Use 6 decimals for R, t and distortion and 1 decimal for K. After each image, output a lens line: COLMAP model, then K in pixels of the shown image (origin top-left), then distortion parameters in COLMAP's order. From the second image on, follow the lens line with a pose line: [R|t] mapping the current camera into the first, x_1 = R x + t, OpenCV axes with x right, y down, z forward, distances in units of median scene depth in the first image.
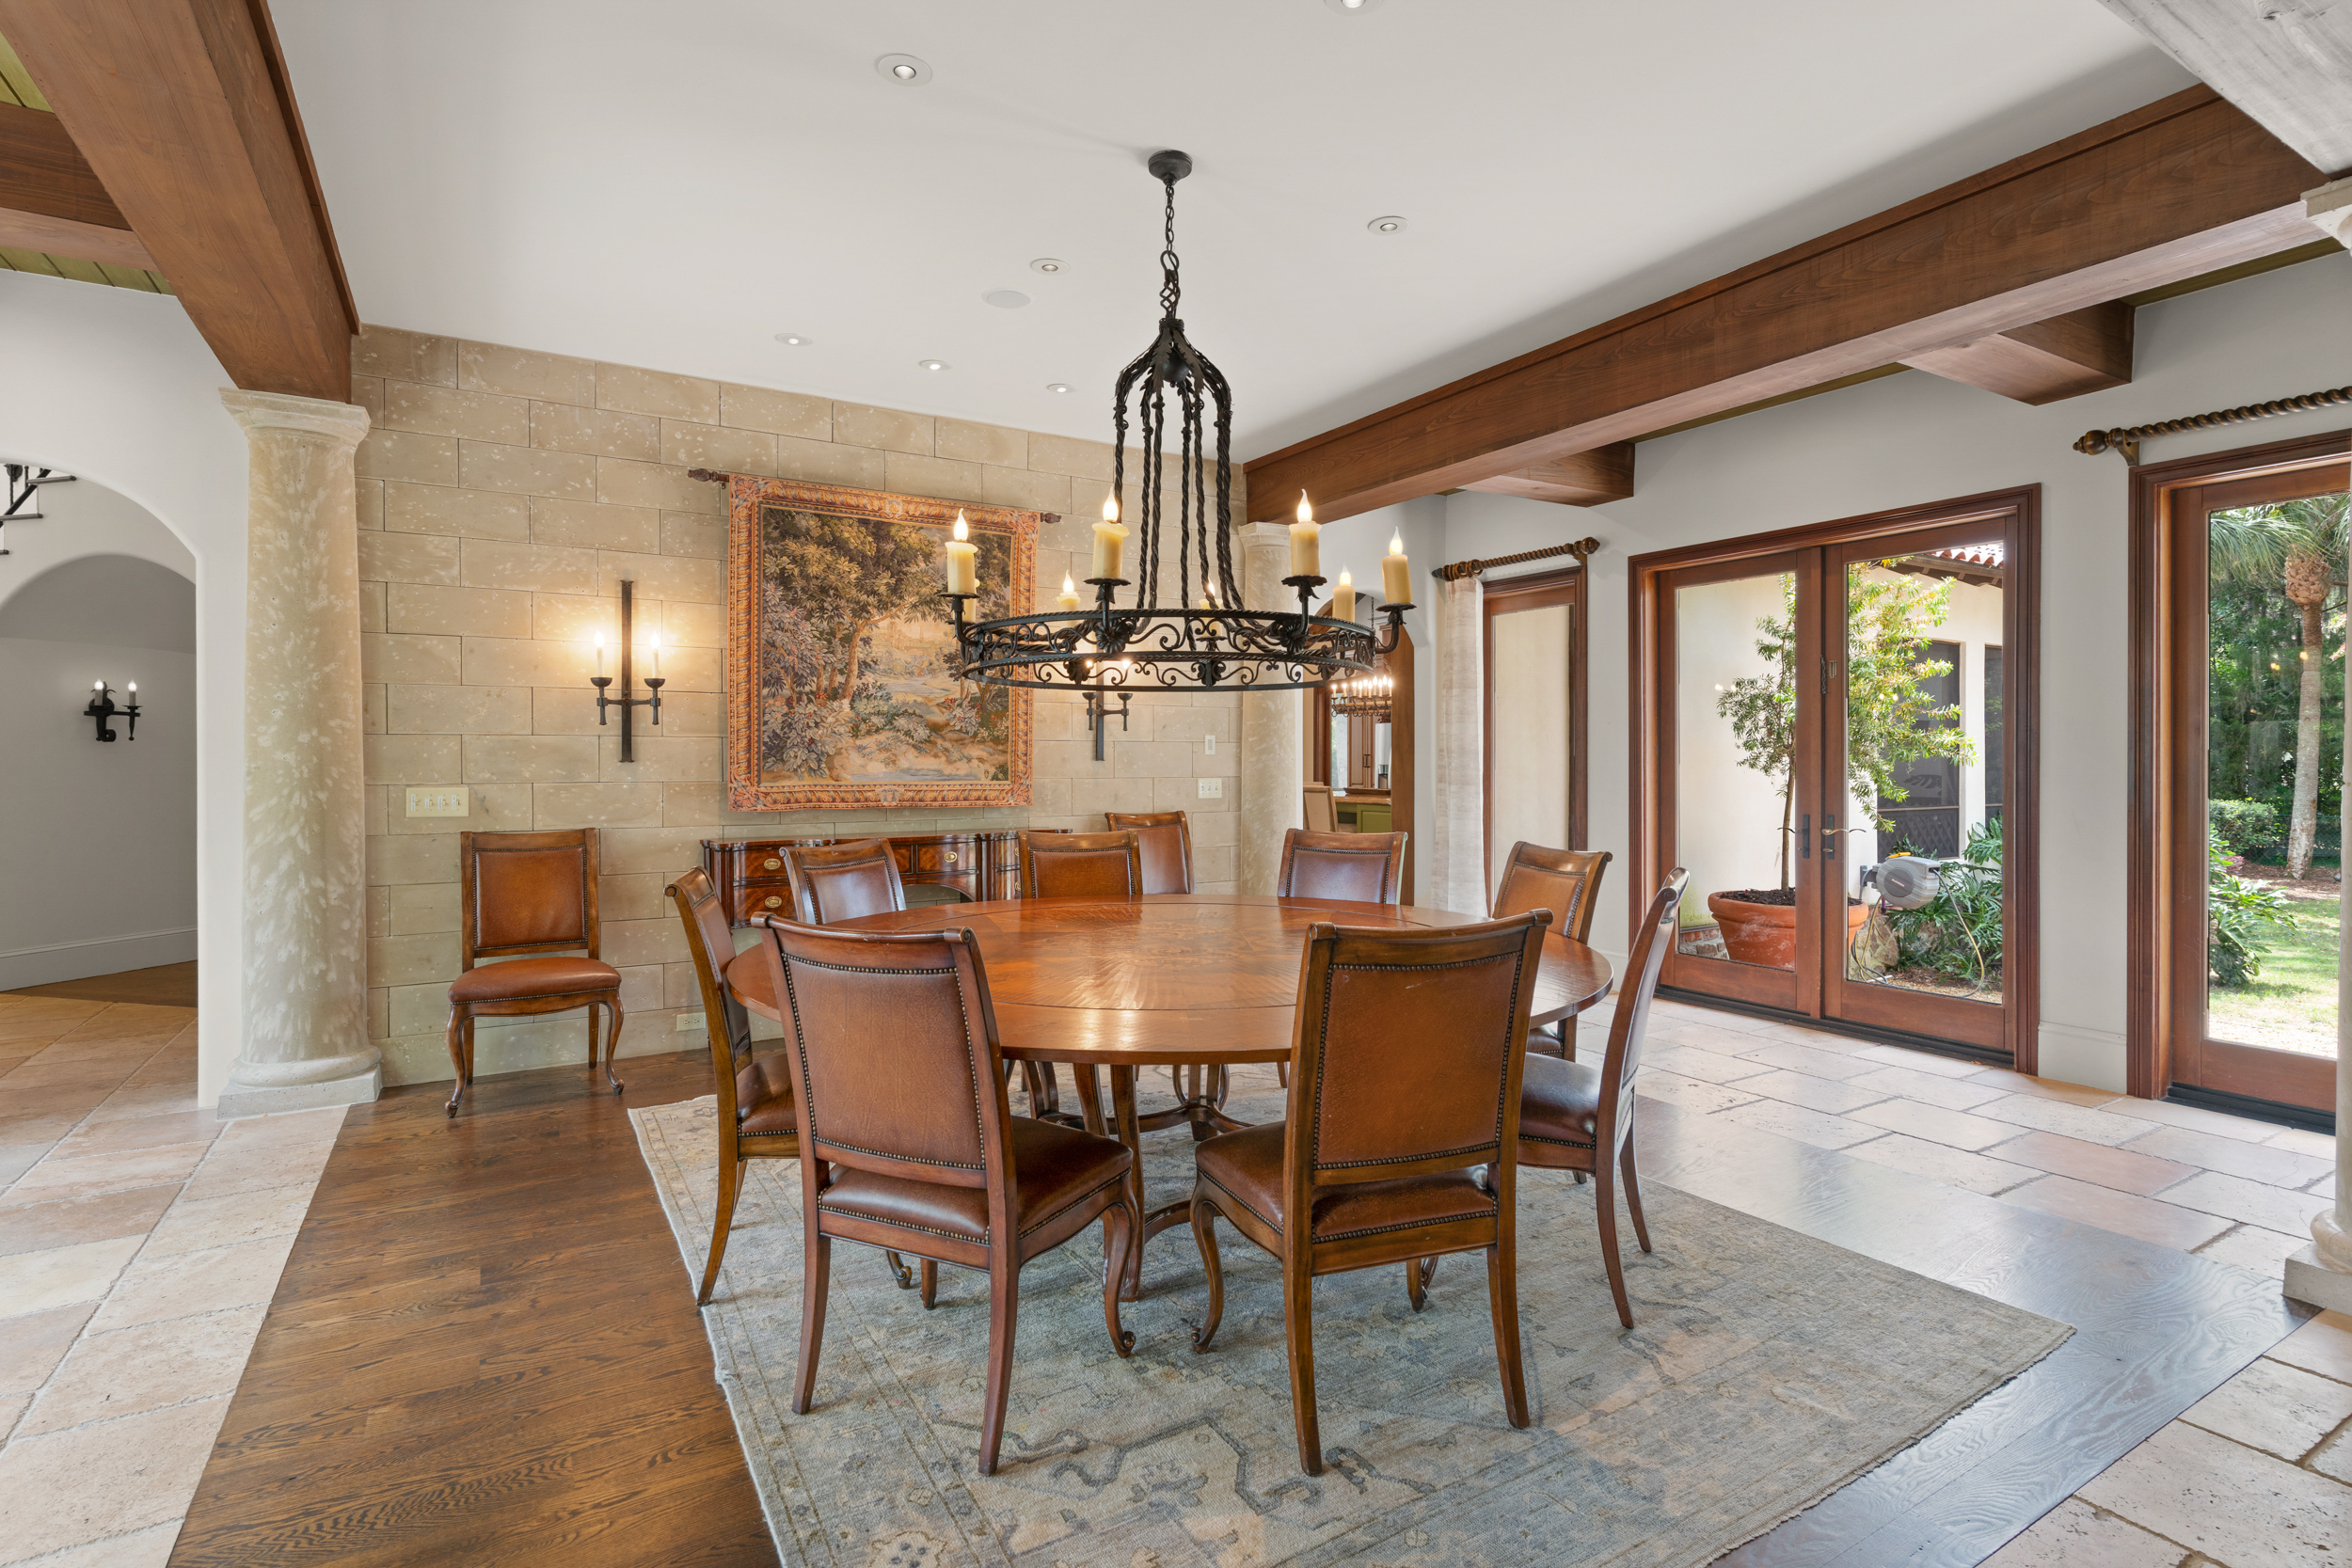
lens RADIAL K [[1134.4, 0, 1174.9], [0, 1134.4, 759.4], [0, 0, 1]] dist [0.000419, -0.000251]
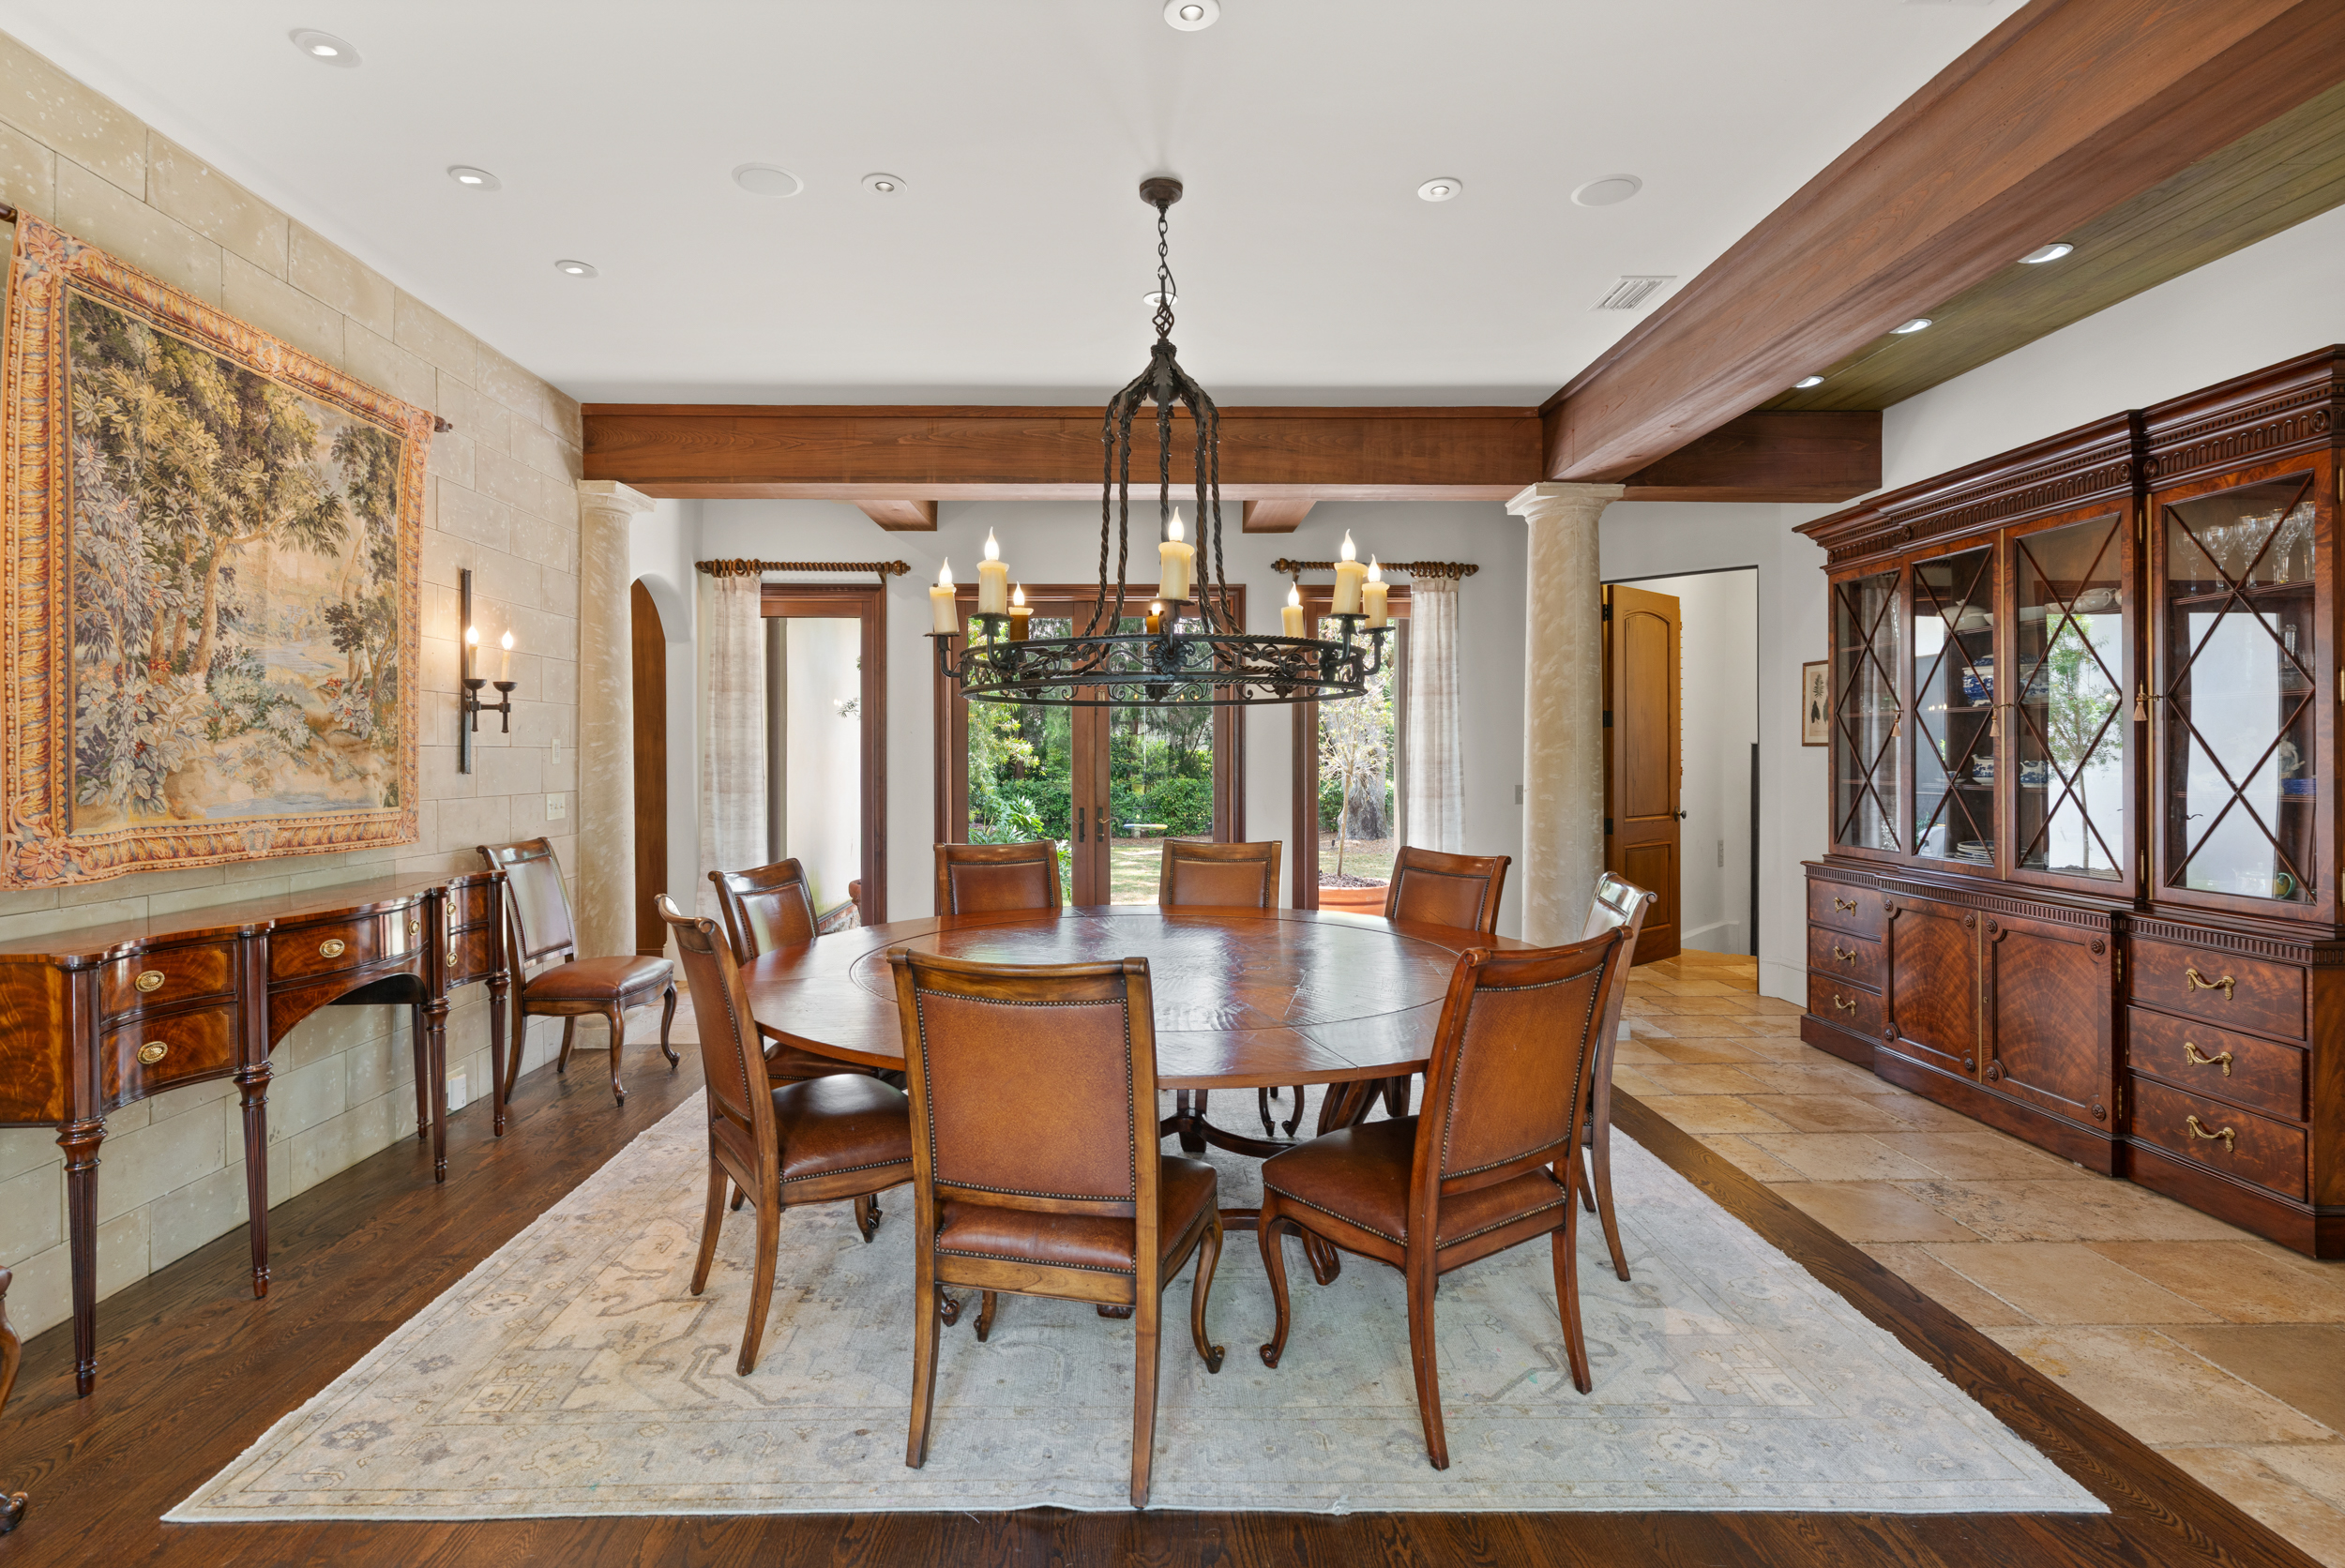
lens RADIAL K [[1131.0, 0, 1171.4], [0, 1131.0, 759.5], [0, 0, 1]] dist [0.000419, -0.000251]
pose [[0.479479, -0.005239, 0.877538, -0.546850], [0.004547, 0.999984, 0.003485, -0.009774], [-0.877542, 0.002319, 0.479495, 0.303391]]
